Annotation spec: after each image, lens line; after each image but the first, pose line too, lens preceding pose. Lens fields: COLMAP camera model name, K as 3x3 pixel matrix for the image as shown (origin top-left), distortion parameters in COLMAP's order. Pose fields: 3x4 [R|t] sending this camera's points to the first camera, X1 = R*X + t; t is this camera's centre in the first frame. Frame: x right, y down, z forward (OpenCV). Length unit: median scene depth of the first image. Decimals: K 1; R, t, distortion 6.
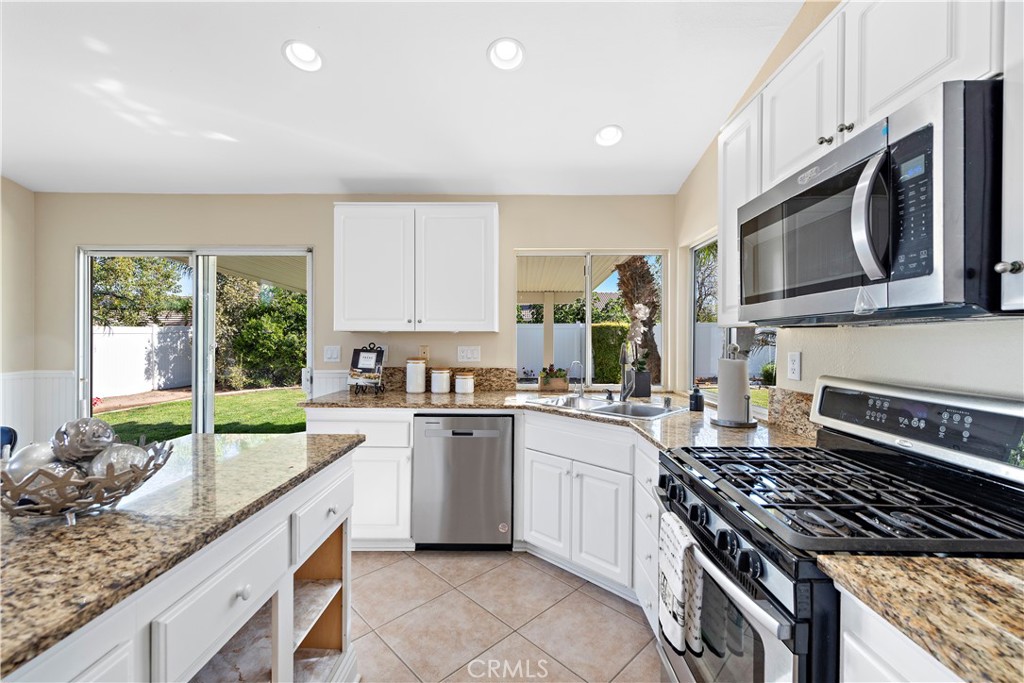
lens RADIAL K [[423.3, 0, 512.0], [0, 423.3, 341.5], [0, 0, 1]] dist [0.017256, -0.007329]
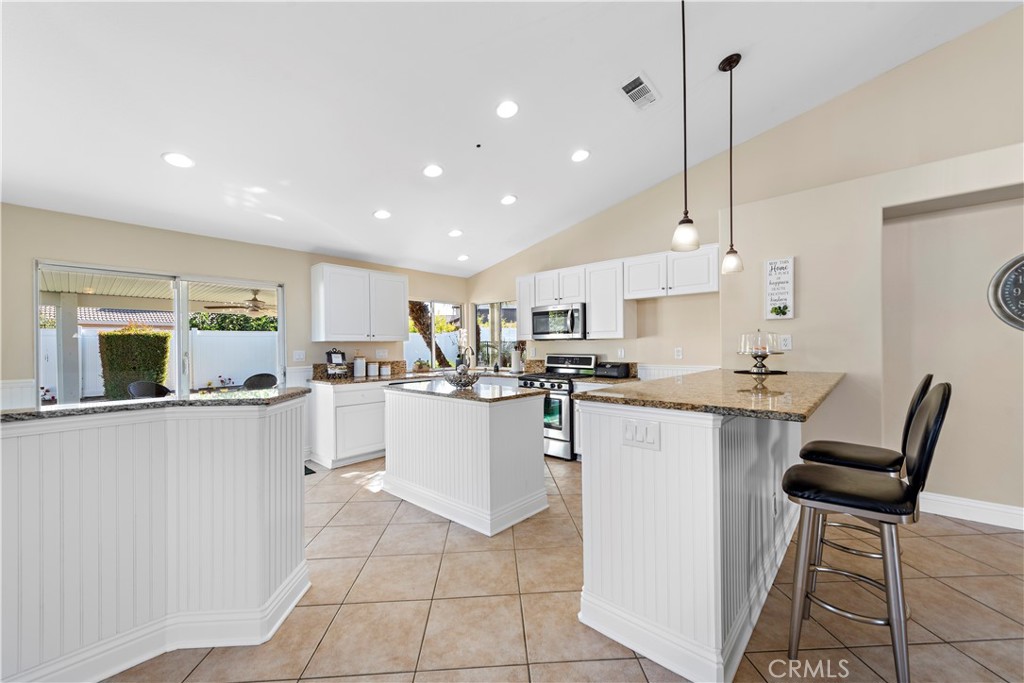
lens RADIAL K [[397.2, 0, 516.0], [0, 397.2, 349.0], [0, 0, 1]] dist [0.002184, -0.000234]
pose [[0.644031, -0.015843, 0.764836, -1.152676], [0.013927, 0.999863, 0.008984, 0.001896], [-0.764873, 0.004866, 0.644163, -0.574470]]
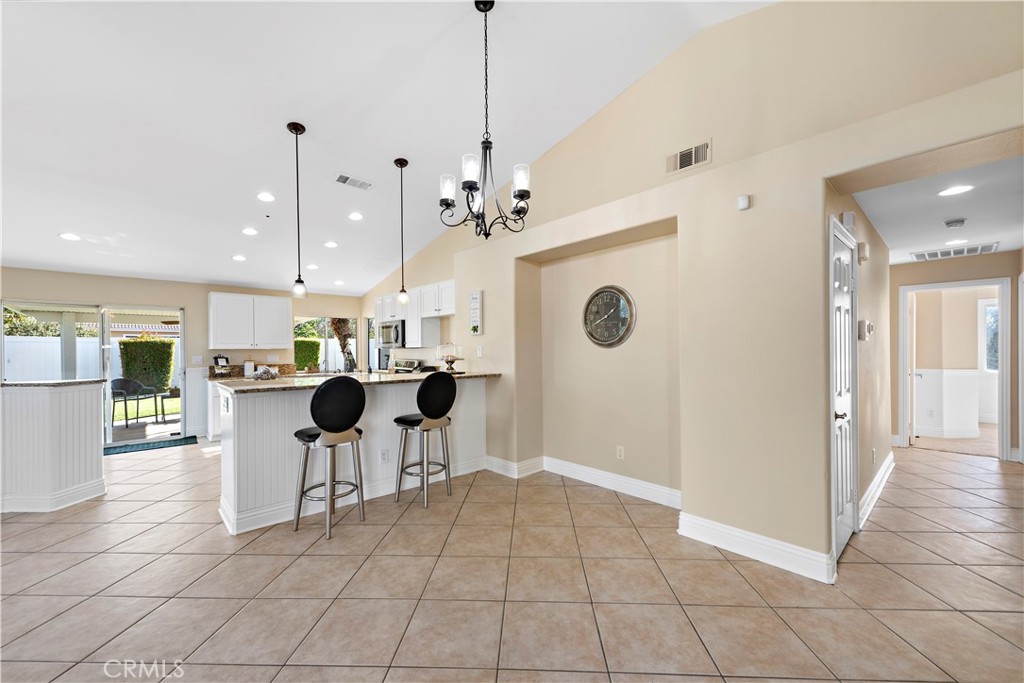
lens RADIAL K [[415.8, 0, 507.5], [0, 415.8, 336.1], [0, 0, 1]] dist [0.024803, 0.000116]
pose [[0.741634, 0.014255, 0.670653, -0.779434], [0.011468, 0.999359, -0.033923, -0.000346], [-0.670707, 0.032849, 0.740995, -1.759811]]
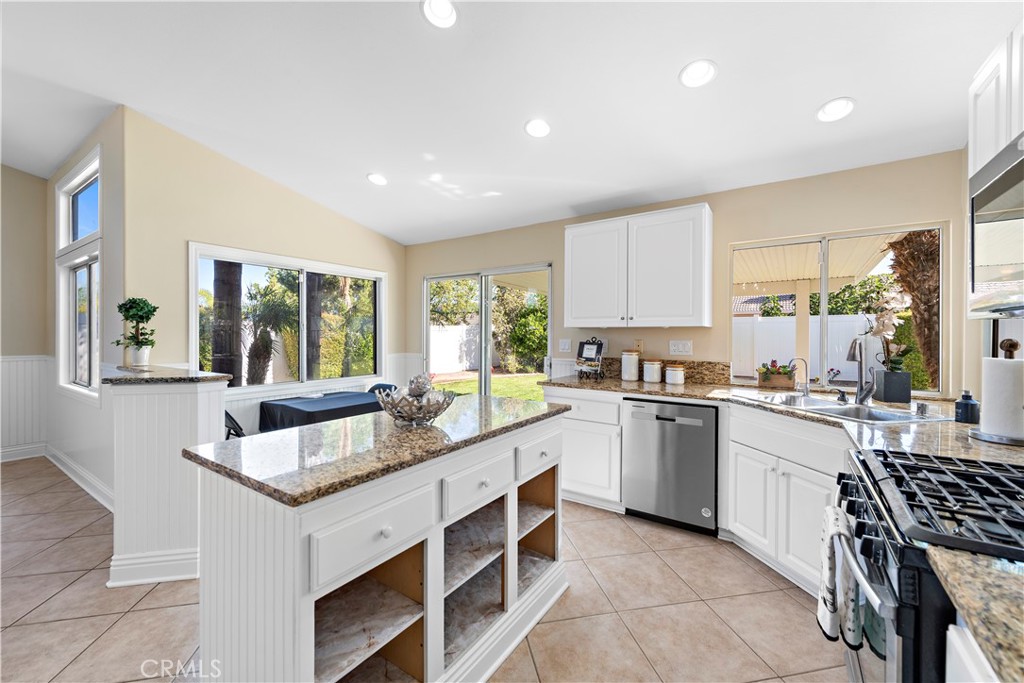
lens RADIAL K [[410.1, 0, 512.8], [0, 410.1, 338.4], [0, 0, 1]] dist [0.021712, -0.000205]
pose [[0.833432, 0.004484, -0.552604, 0.134920], [-0.002020, 0.999985, 0.005067, 0.001691], [0.552618, -0.003107, 0.833429, -0.113125]]
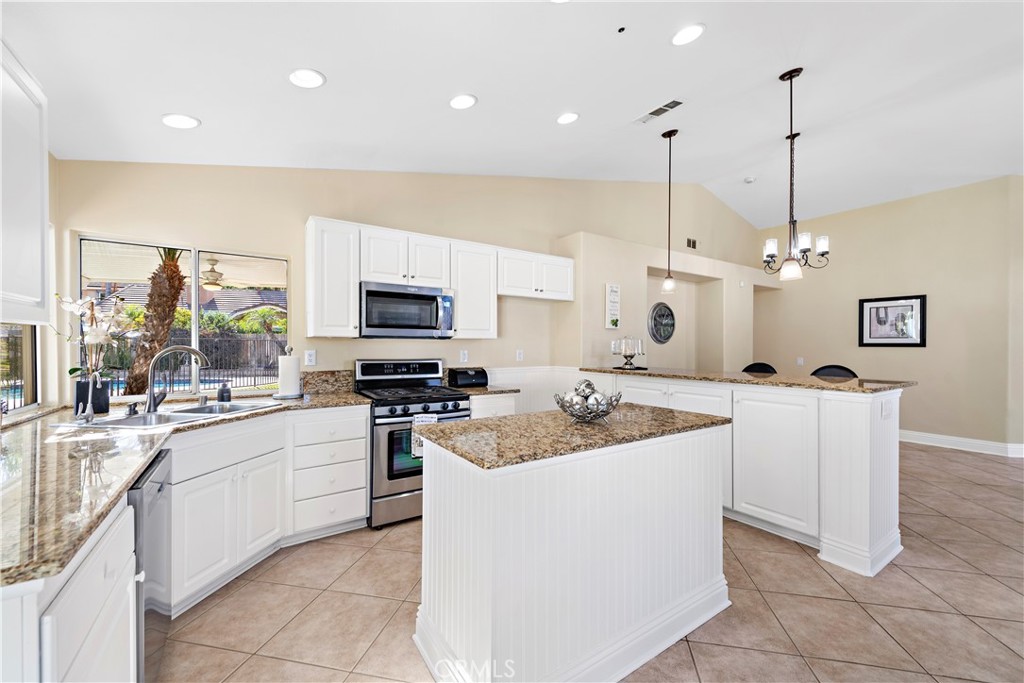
lens RADIAL K [[397.2, 0, 516.0], [0, 397.2, 349.0], [0, 0, 1]] dist [0.002184, -0.000234]
pose [[-0.568898, -0.008419, 0.822365, -0.826041], [-0.001345, 0.999956, 0.009306, 0.001088], [-0.822407, 0.004188, -0.568884, 0.822713]]
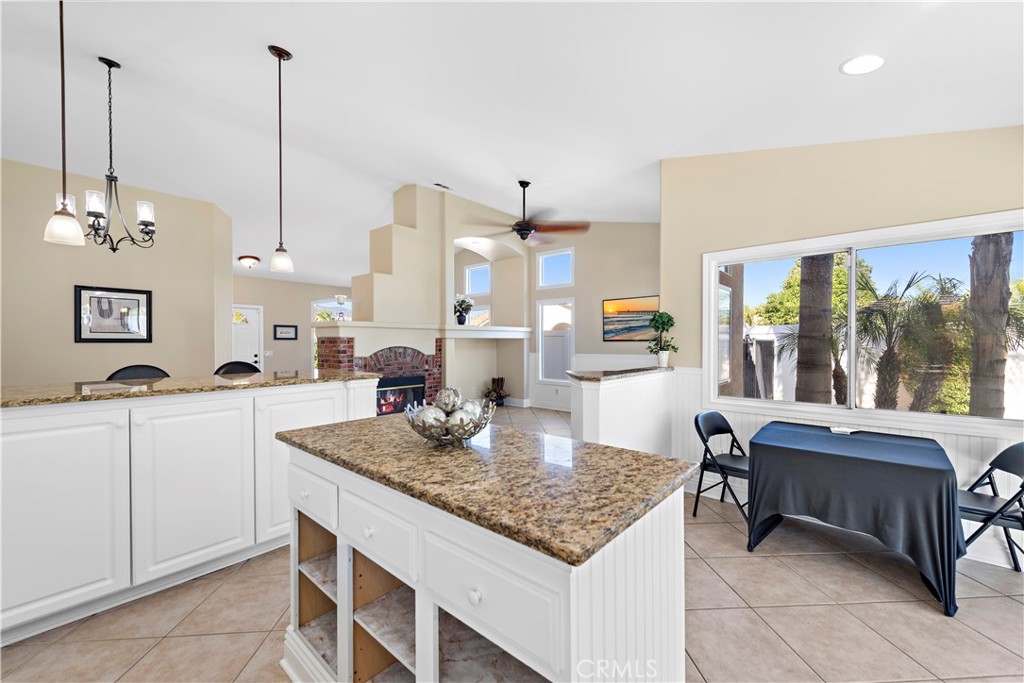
lens RADIAL K [[397.2, 0, 516.0], [0, 397.2, 349.0], [0, 0, 1]] dist [0.002184, -0.000234]
pose [[-0.637313, 0.012803, -0.770499, 0.004240], [-0.001305, 0.999843, 0.017693, 0.001087], [0.770604, 0.012281, -0.637196, 0.719272]]
